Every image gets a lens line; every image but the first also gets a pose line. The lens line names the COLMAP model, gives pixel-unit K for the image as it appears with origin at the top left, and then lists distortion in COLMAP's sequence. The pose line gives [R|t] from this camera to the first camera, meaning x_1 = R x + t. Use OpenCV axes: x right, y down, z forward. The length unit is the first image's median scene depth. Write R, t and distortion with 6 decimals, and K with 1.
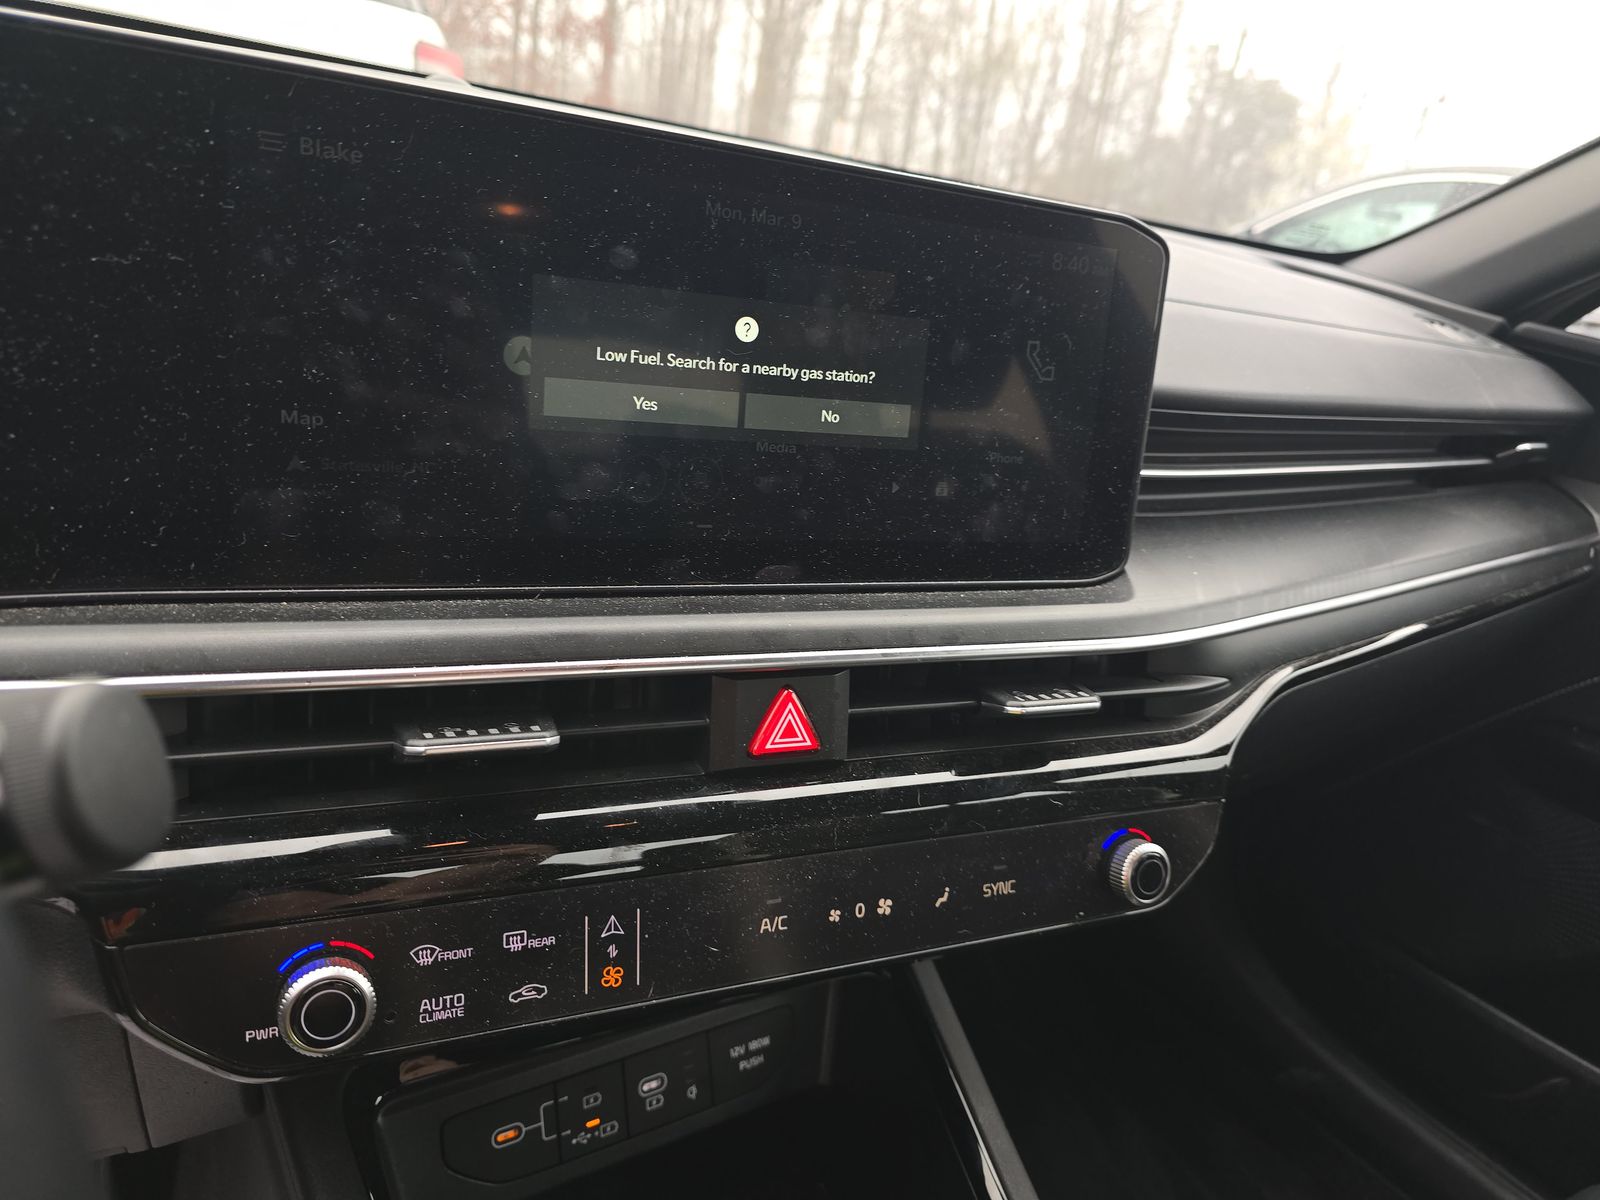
lens RADIAL K [[1095.0, 0, 809.8], [0, 1095.0, 595.1], [0, 0, 1]] dist [0.035941, -0.026054]
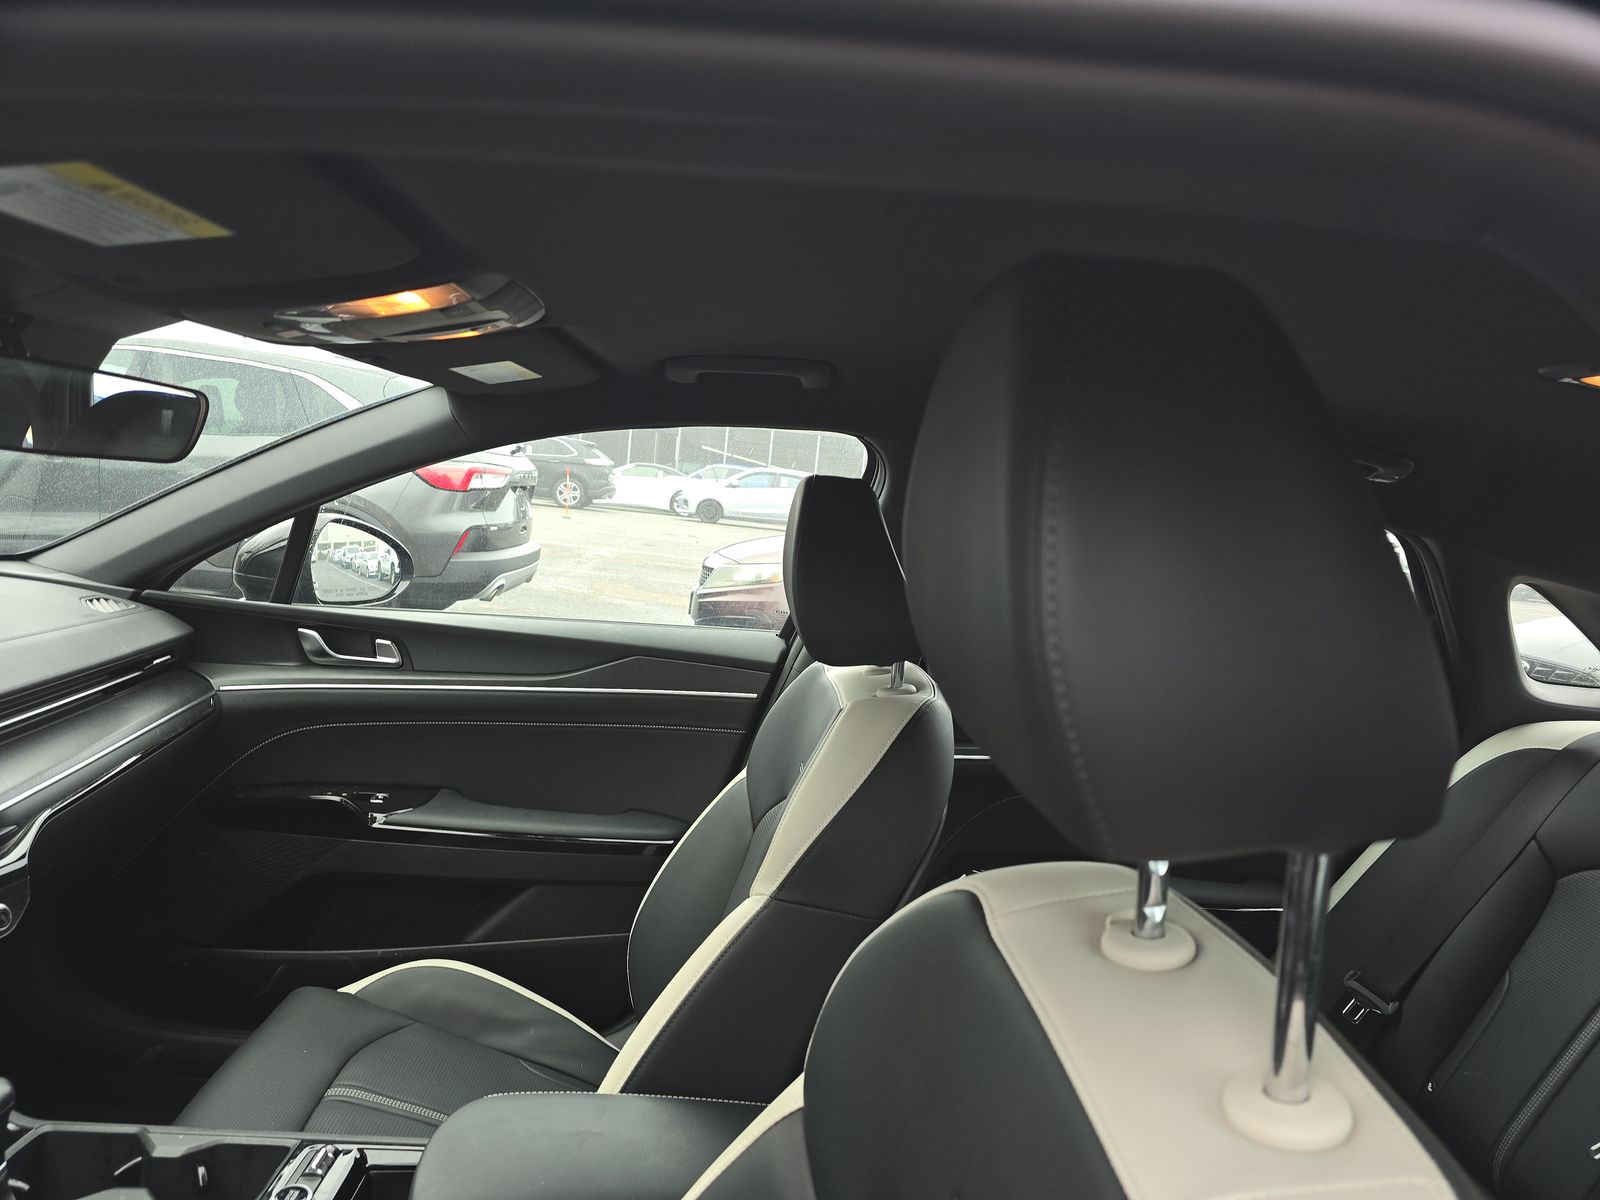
lens RADIAL K [[1095.0, 0, 805.0], [0, 1095.0, 602.8], [0, 0, 1]] dist [0.035941, -0.026054]
pose [[0.527875, -0.188614, 0.828114, -0.533700], [0.260746, 0.963933, 0.053338, -0.058706], [-0.808307, 0.187772, 0.558016, -1.582265]]
